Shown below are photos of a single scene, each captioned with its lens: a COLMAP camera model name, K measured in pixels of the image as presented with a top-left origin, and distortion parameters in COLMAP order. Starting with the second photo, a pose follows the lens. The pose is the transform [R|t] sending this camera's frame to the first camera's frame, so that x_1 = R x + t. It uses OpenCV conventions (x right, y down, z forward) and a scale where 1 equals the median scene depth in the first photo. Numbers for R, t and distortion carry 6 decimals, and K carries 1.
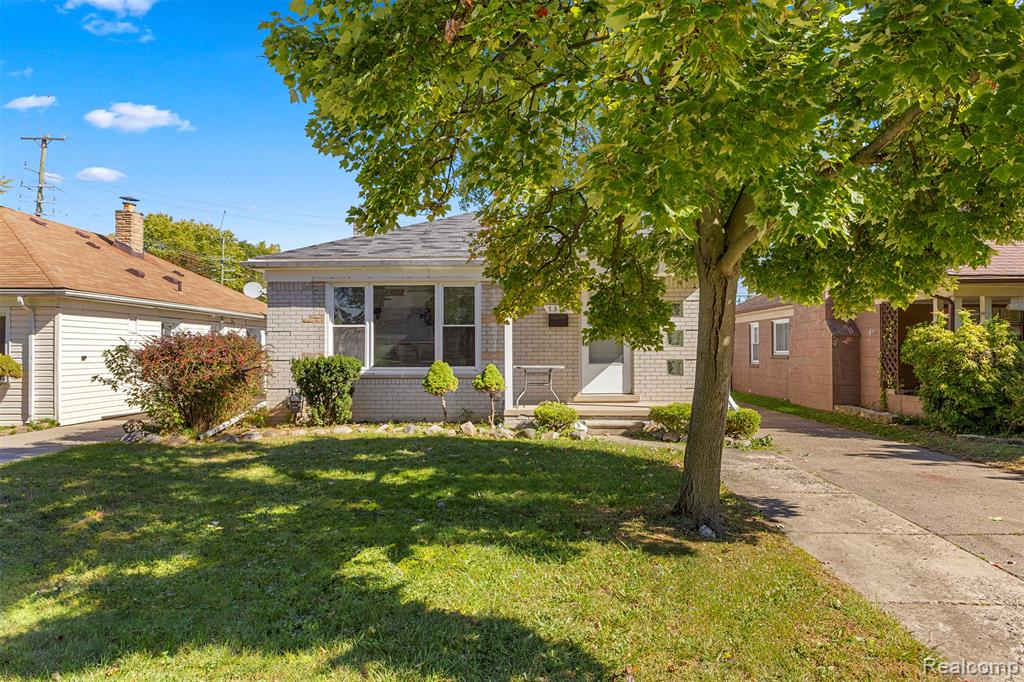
lens RADIAL K [[702.6, 0, 512.0], [0, 702.6, 341.0], [0, 0, 1]] dist [-0.002068, -0.000662]
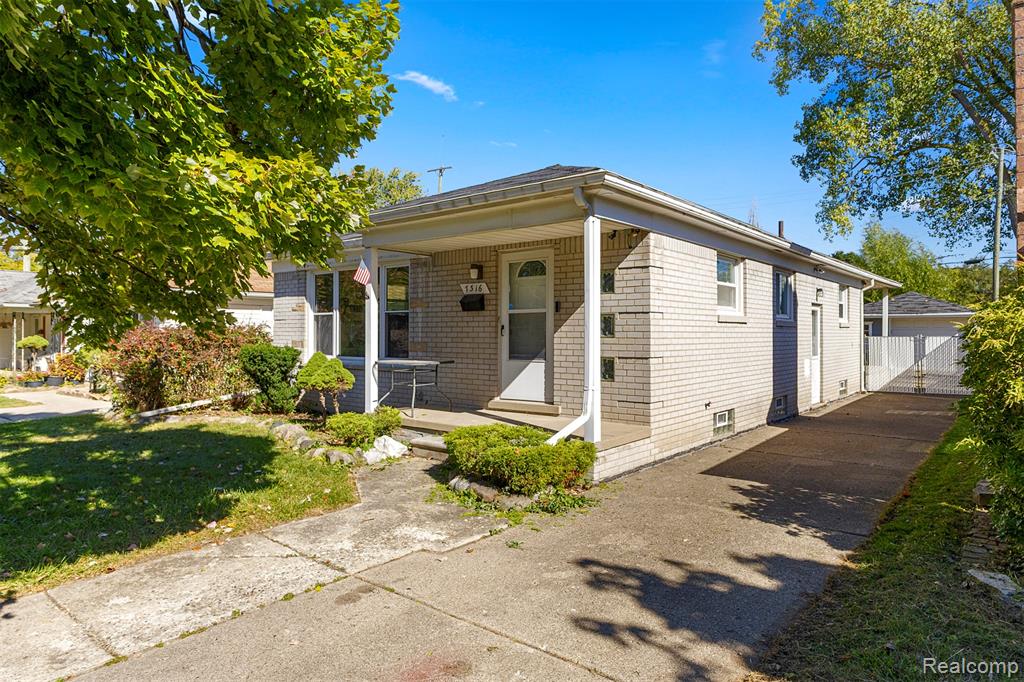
lens RADIAL K [[637.1, 0, 512.0], [0, 637.1, 341.0], [0, 0, 1]] dist [-0.001766, -0.000589]
pose [[0.797151, 0.011244, -0.603675, 0.523190], [0.006471, 0.999610, 0.027163, -0.005877], [0.603745, -0.025559, 0.796767, 0.457691]]
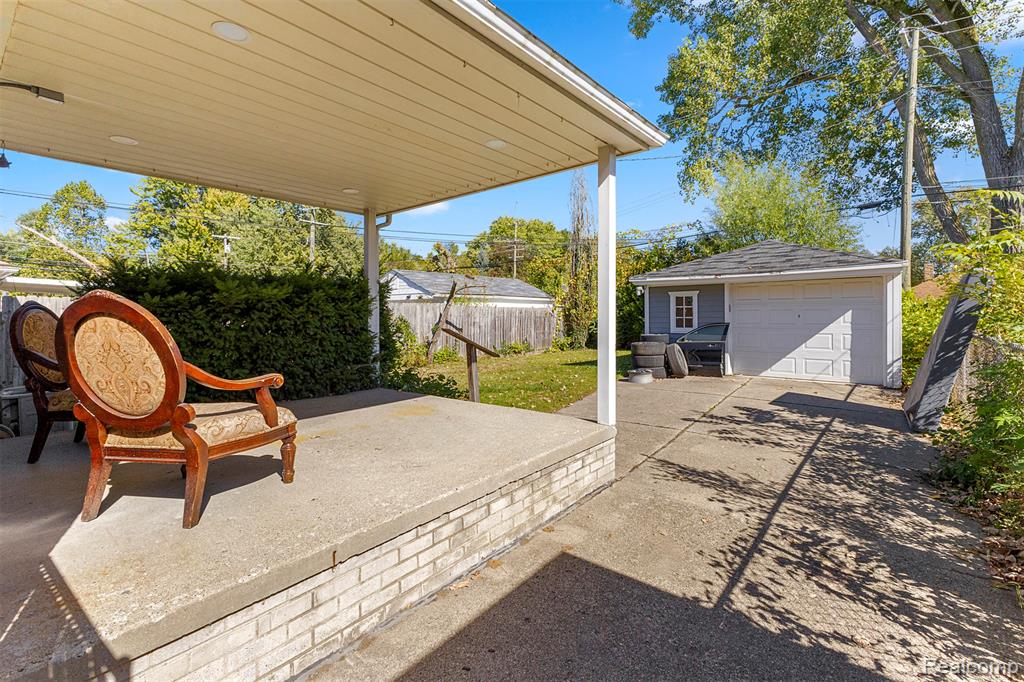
lens RADIAL K [[458.9, 0, 511.8], [0, 458.9, 318.1], [0, 0, 1]] dist [0.000380, 0.000024]
pose [[0.788515, 0.005791, -0.614988, 0.452080], [0.008574, 0.999755, 0.020408, 0.028155], [0.614955, -0.021365, 0.788272, 2.042219]]
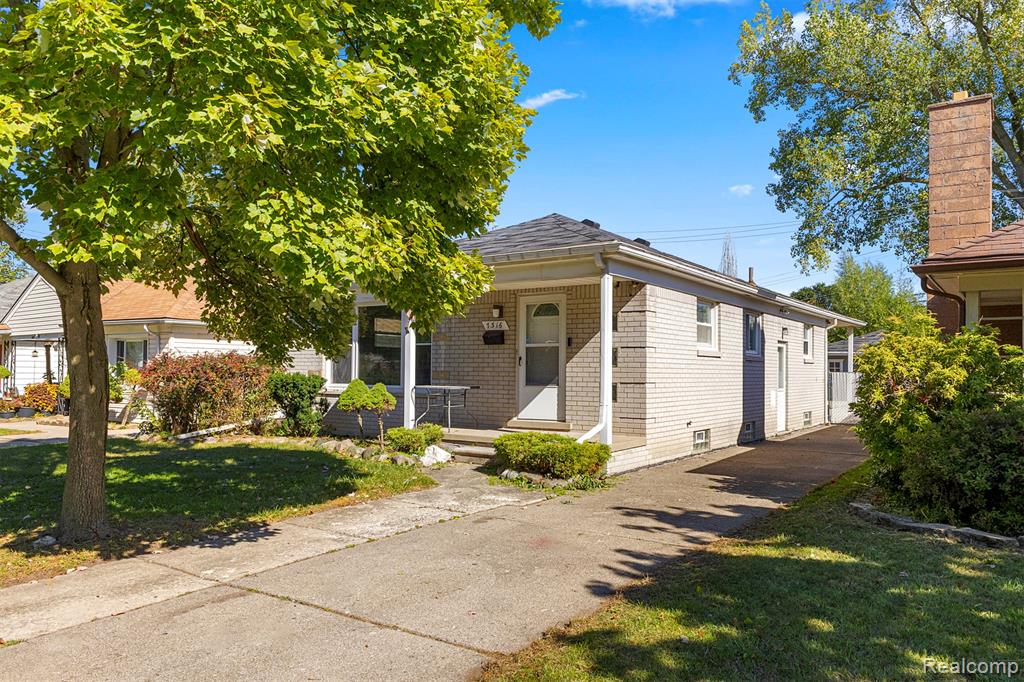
lens RADIAL K [[735.6, 0, 513.9], [0, 735.6, 373.7], [0, 0, 1]] dist [0.003598, 0.070434]
pose [[0.842632, 0.011850, -0.538360, 0.600765], [-0.002274, 0.999827, 0.018447, -0.000048], [0.538485, -0.014320, 0.842513, 0.201306]]
